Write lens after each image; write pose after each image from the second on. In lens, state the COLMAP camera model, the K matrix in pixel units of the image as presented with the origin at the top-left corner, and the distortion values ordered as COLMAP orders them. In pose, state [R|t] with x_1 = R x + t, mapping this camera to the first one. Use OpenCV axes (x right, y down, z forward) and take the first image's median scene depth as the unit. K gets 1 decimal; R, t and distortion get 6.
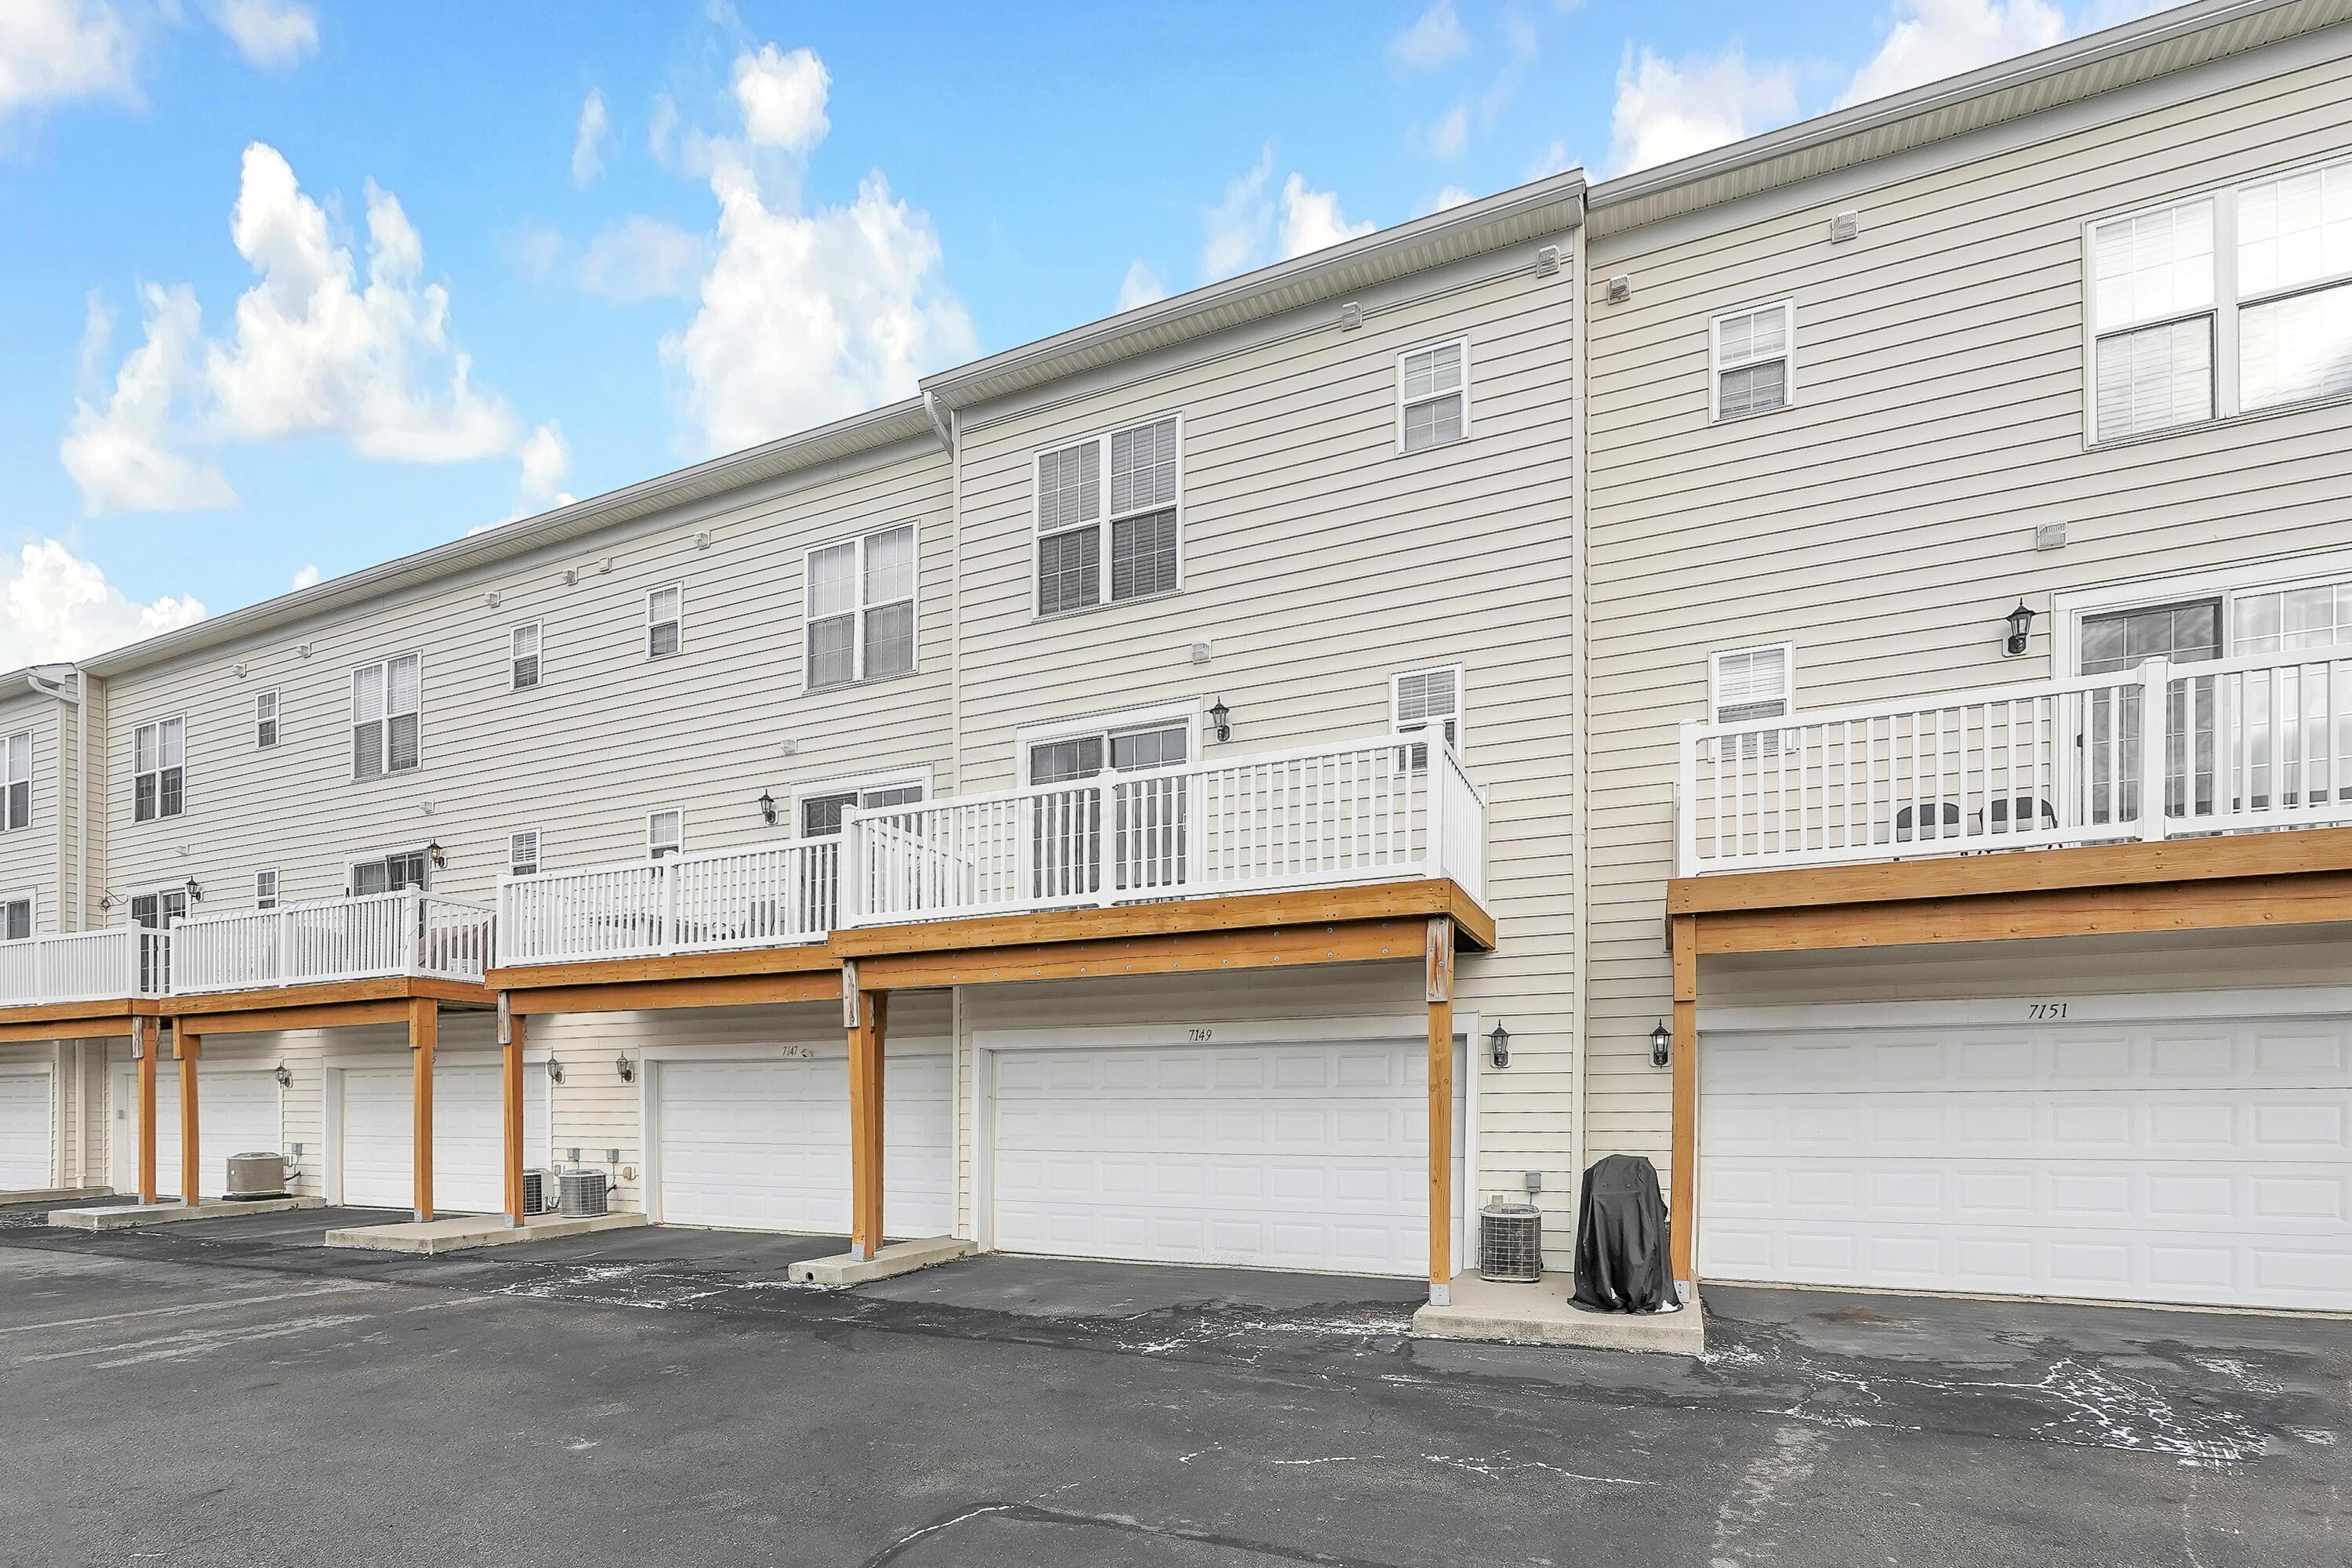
lens RADIAL K [[1109.0, 0, 1147.1], [0, 1109.0, 1097.4], [0, 0, 1]] dist [-0.005558, -0.000123]
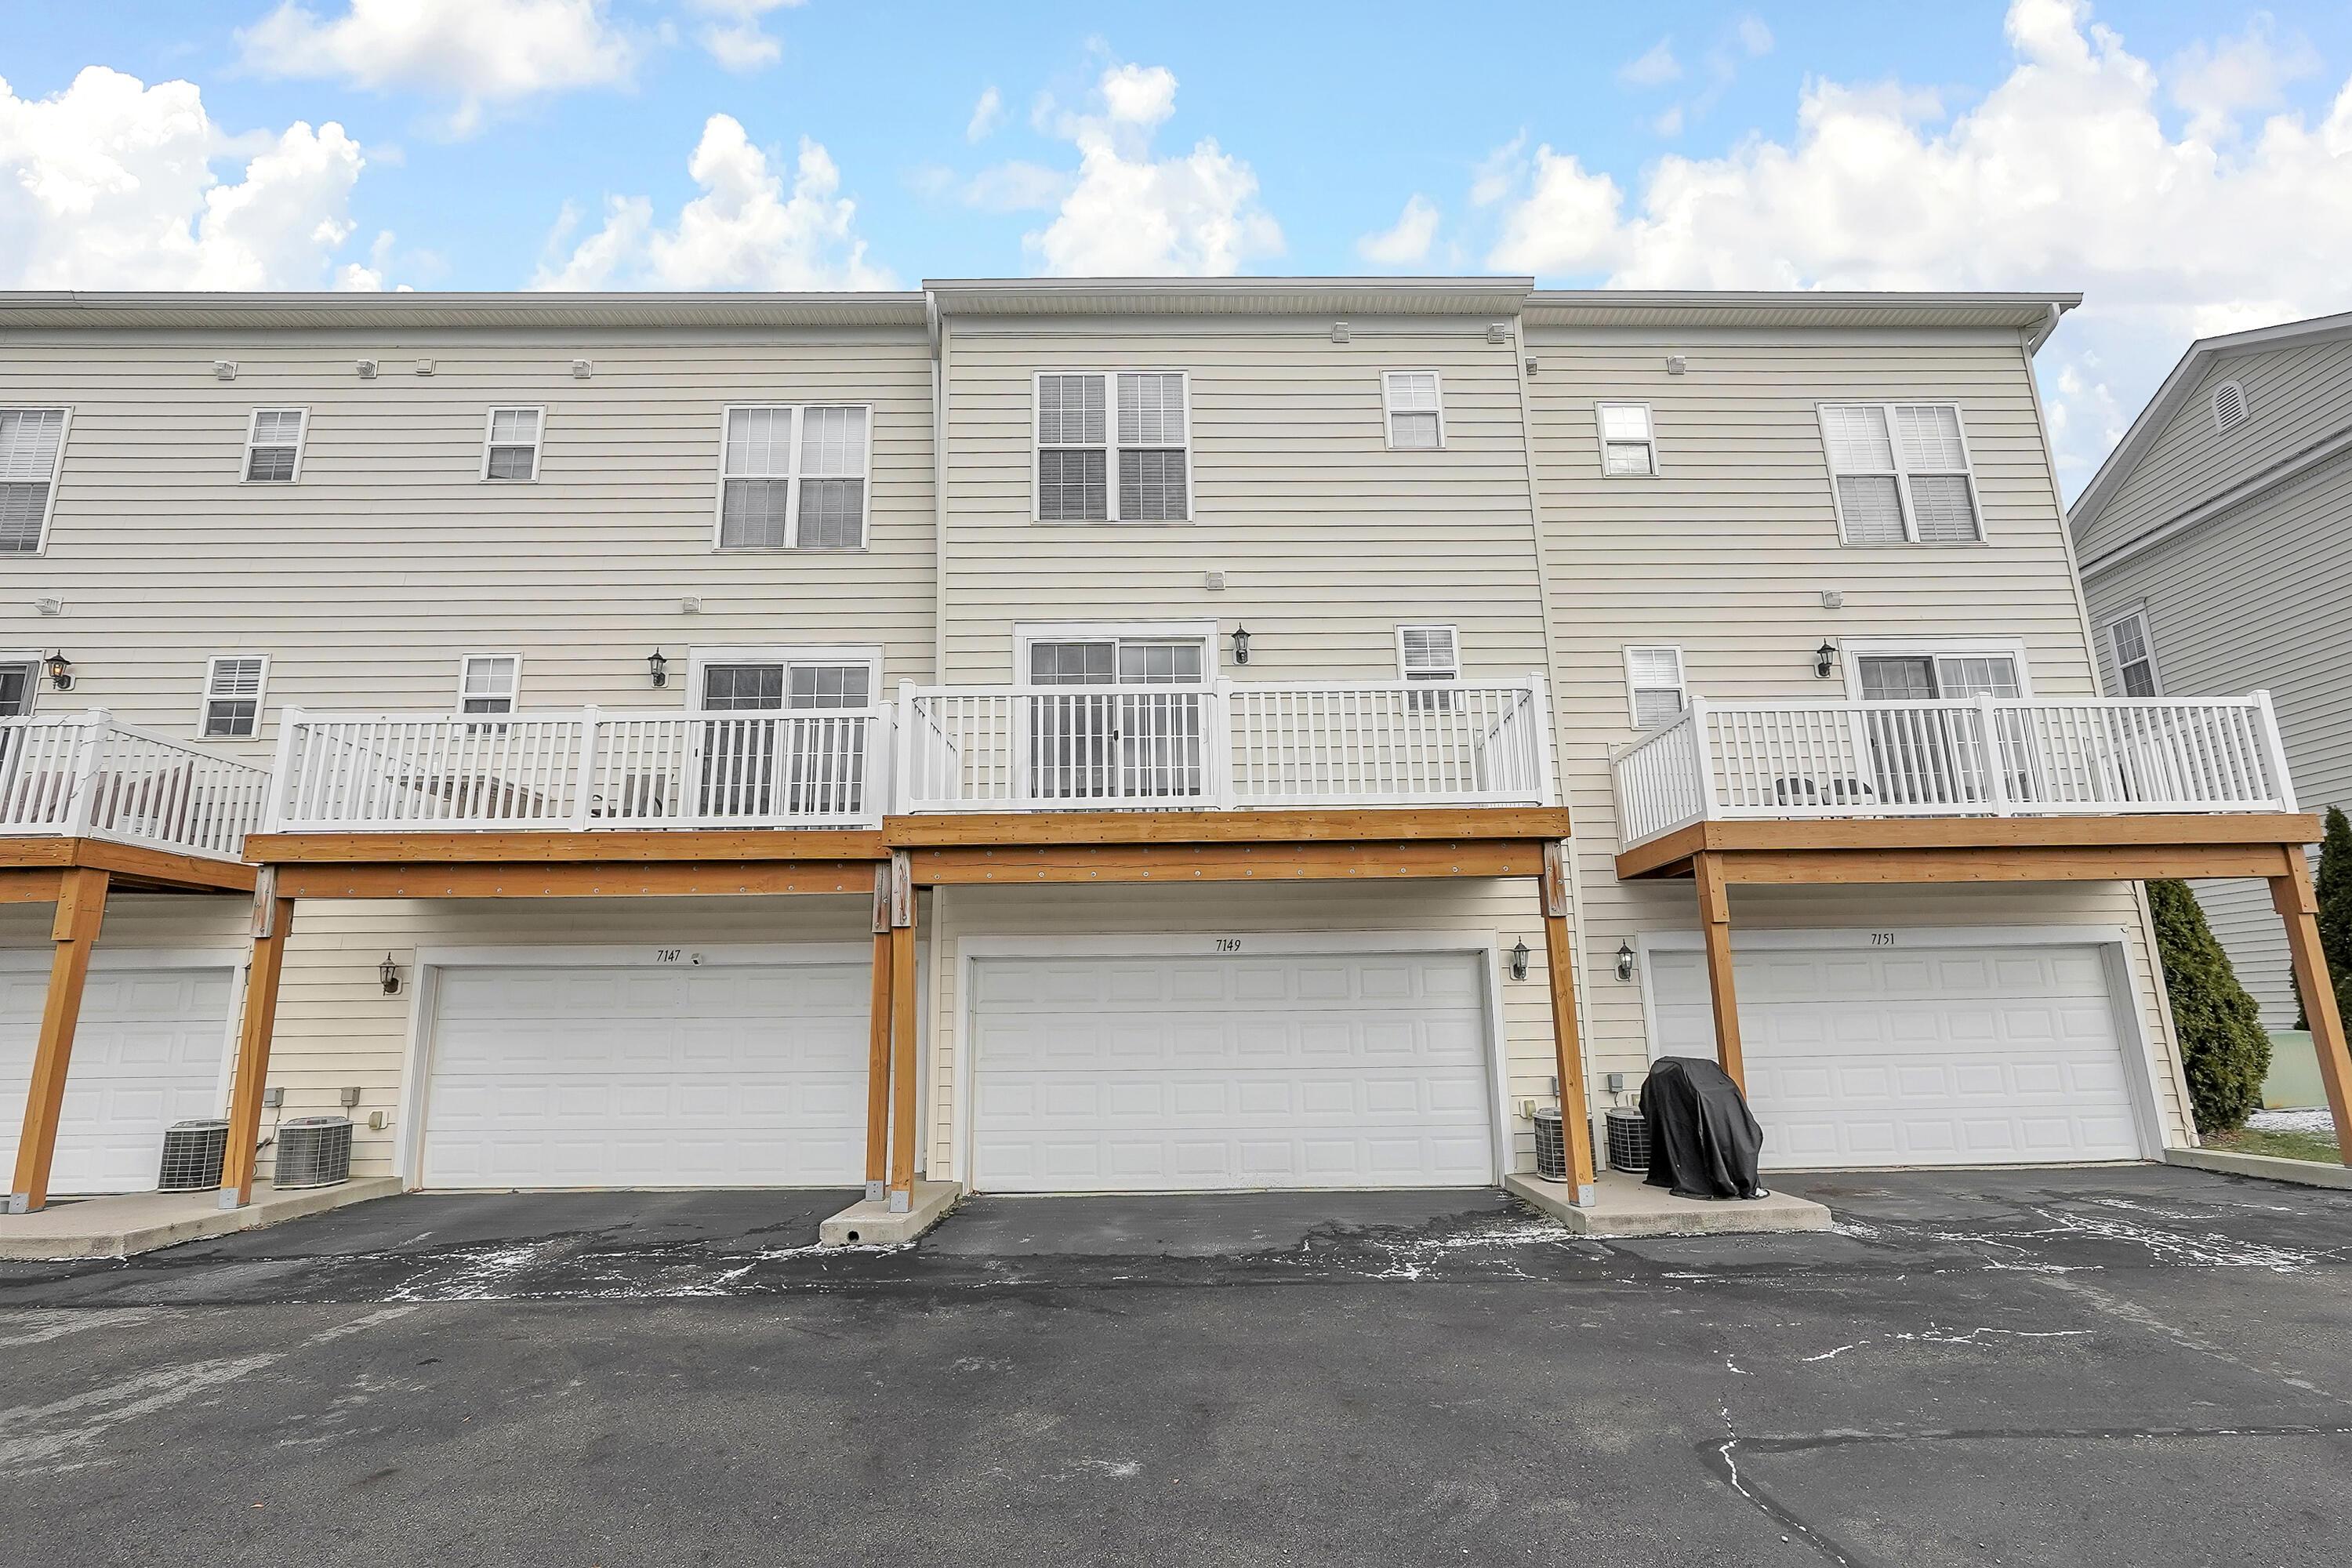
lens RADIAL K [[1109.2, 0, 1176.0], [0, 1109.2, 784.0], [0, 0, 1]] dist [-0.009299, 0.001278]
pose [[0.908438, 0.081614, 0.409974, -0.395457], [0.007153, 0.977577, -0.210459, 0.010398], [-0.417958, 0.194122, 0.887484, 0.112229]]
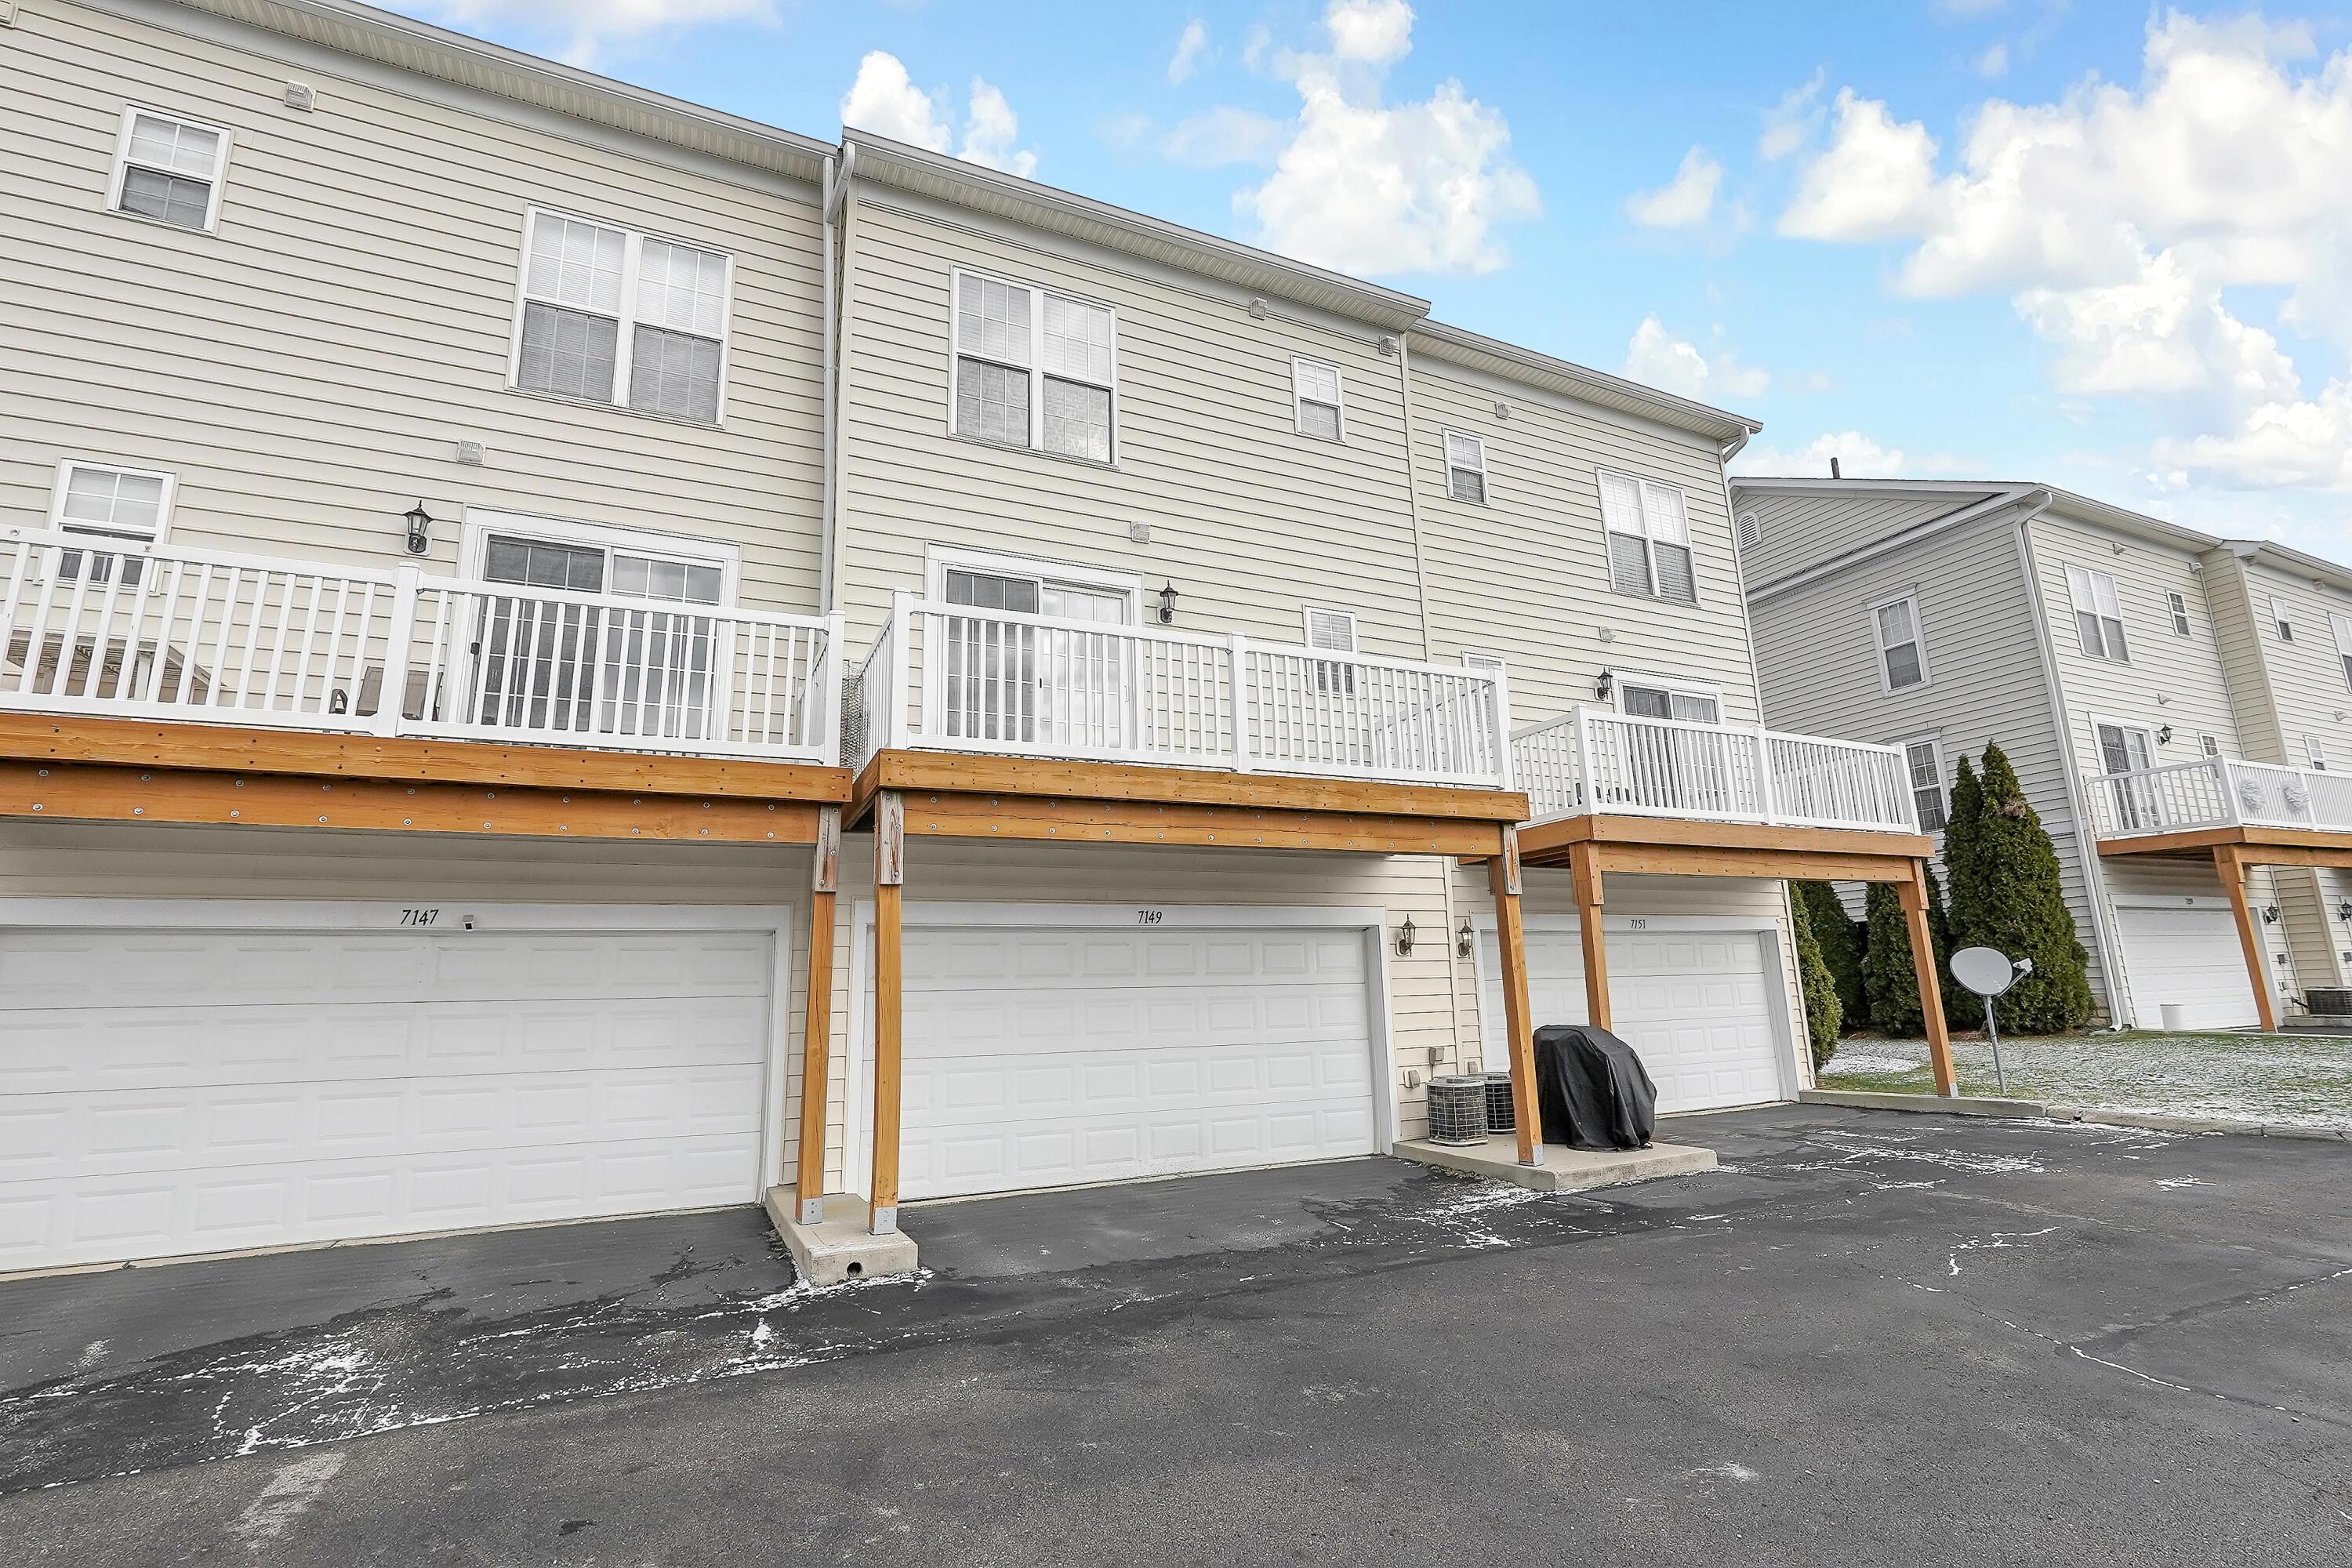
lens RADIAL K [[1102.1, 0, 1205.2], [0, 1102.1, 751.1], [0, 0, 1]] dist [-0.018234, 0.010519]
pose [[0.648357, 0.155177, 0.745355, -0.612344], [0.020760, 0.975041, -0.221054, 0.012377], [-0.761054, 0.158795, 0.628953, 0.352475]]
